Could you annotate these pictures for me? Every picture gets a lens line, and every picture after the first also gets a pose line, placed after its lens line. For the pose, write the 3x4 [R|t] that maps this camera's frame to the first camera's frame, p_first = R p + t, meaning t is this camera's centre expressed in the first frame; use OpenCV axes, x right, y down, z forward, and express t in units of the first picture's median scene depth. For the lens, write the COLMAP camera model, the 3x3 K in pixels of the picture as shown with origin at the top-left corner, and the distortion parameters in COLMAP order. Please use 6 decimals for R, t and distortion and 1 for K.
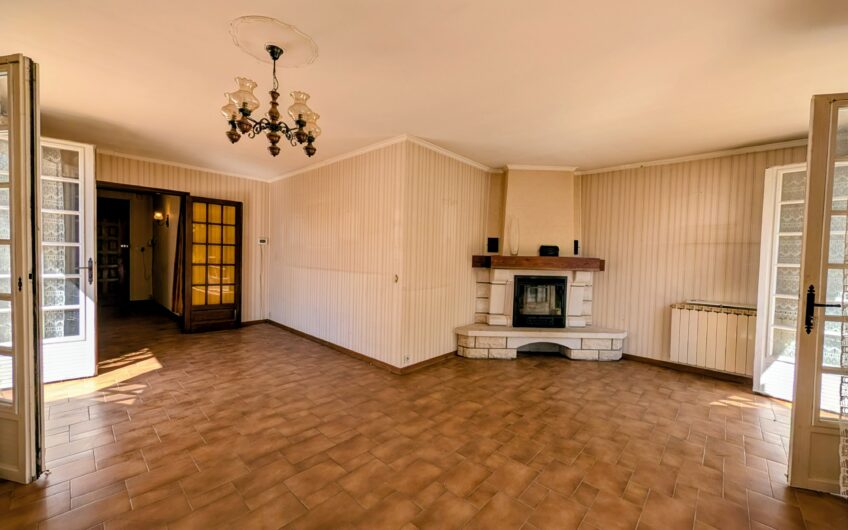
lens RADIAL K [[326.5, 0, 426.7], [0, 326.5, 265.5], [0, 0, 1]] dist [0.000416, 0.000047]
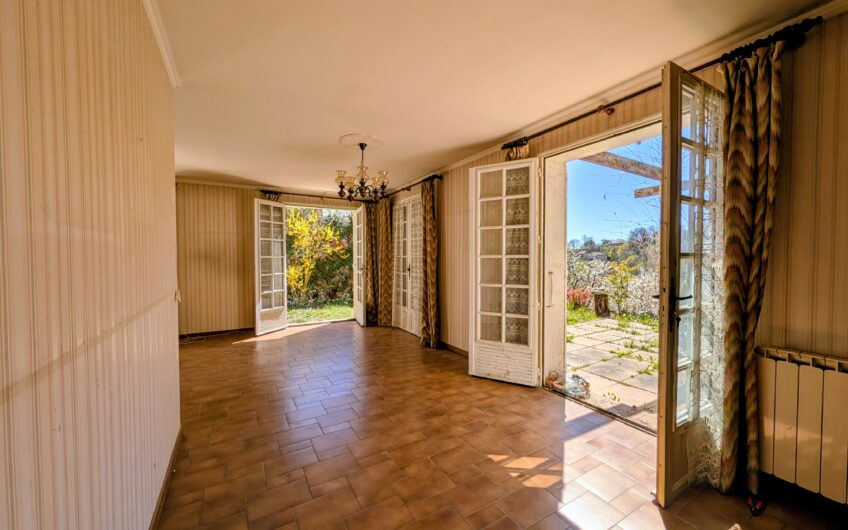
lens RADIAL K [[326.5, 0, 426.7], [0, 326.5, 265.5], [0, 0, 1]] dist [0.000416, 0.000047]
pose [[-0.955535, -0.033730, 0.292942, -0.943669], [-0.014264, 0.997560, 0.068335, -0.087605], [-0.294532, 0.061118, -0.953685, 1.850702]]
